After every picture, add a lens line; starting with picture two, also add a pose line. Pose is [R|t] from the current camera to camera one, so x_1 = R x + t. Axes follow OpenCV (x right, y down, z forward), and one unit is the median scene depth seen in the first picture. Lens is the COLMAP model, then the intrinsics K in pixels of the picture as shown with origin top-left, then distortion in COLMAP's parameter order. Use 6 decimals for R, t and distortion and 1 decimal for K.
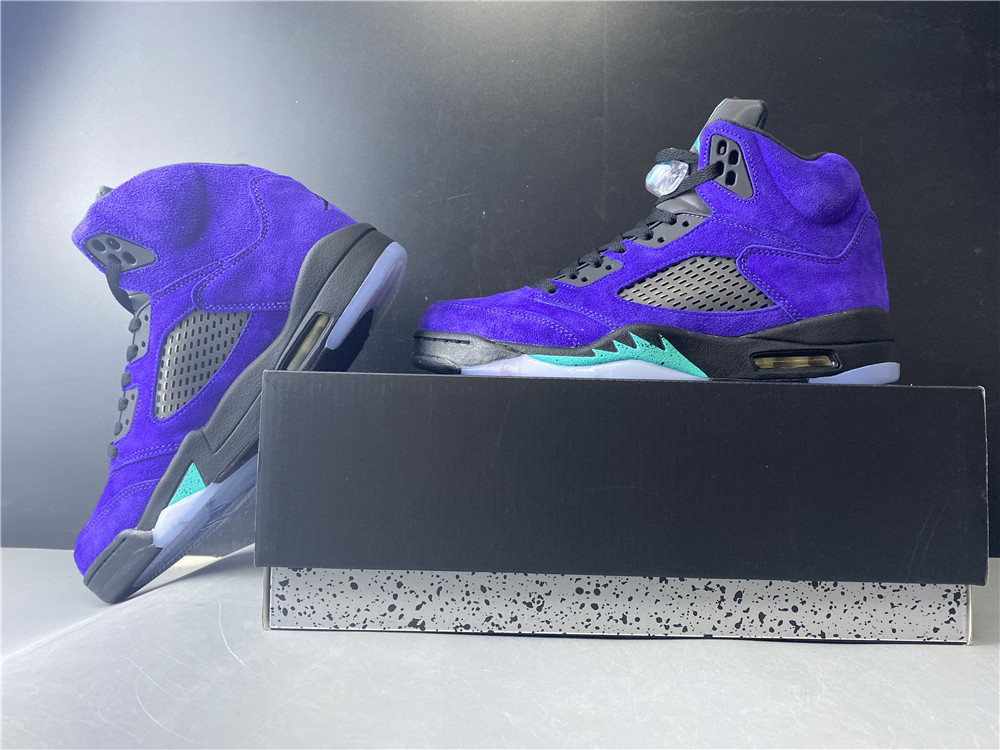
lens RADIAL K [[747.0, 0, 484.1], [0, 747.0, 351.5], [0, 0, 1]] dist [0.010454, -0.001753]
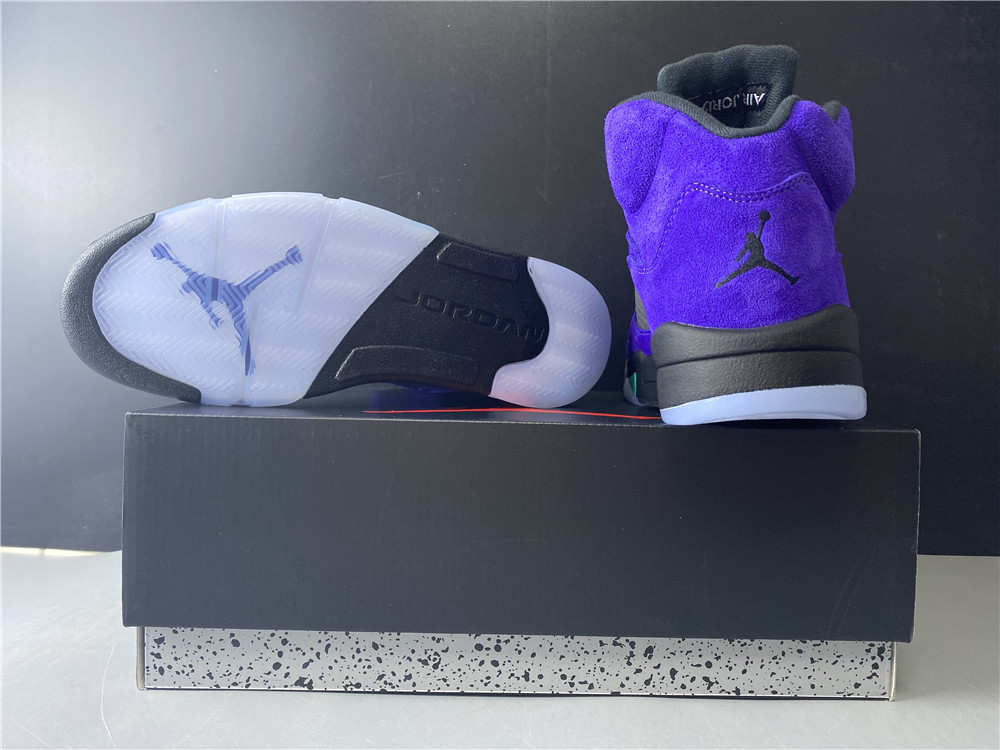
lens RADIAL K [[747.0, 0, 467.7], [0, 747.0, 369.5], [0, 0, 1]] dist [0.010454, -0.001753]
pose [[0.999907, -0.002643, 0.013413, 0.102073], [0.001444, 0.996065, 0.088619, -0.105475], [-0.013594, -0.088591, 0.995975, 0.105707]]
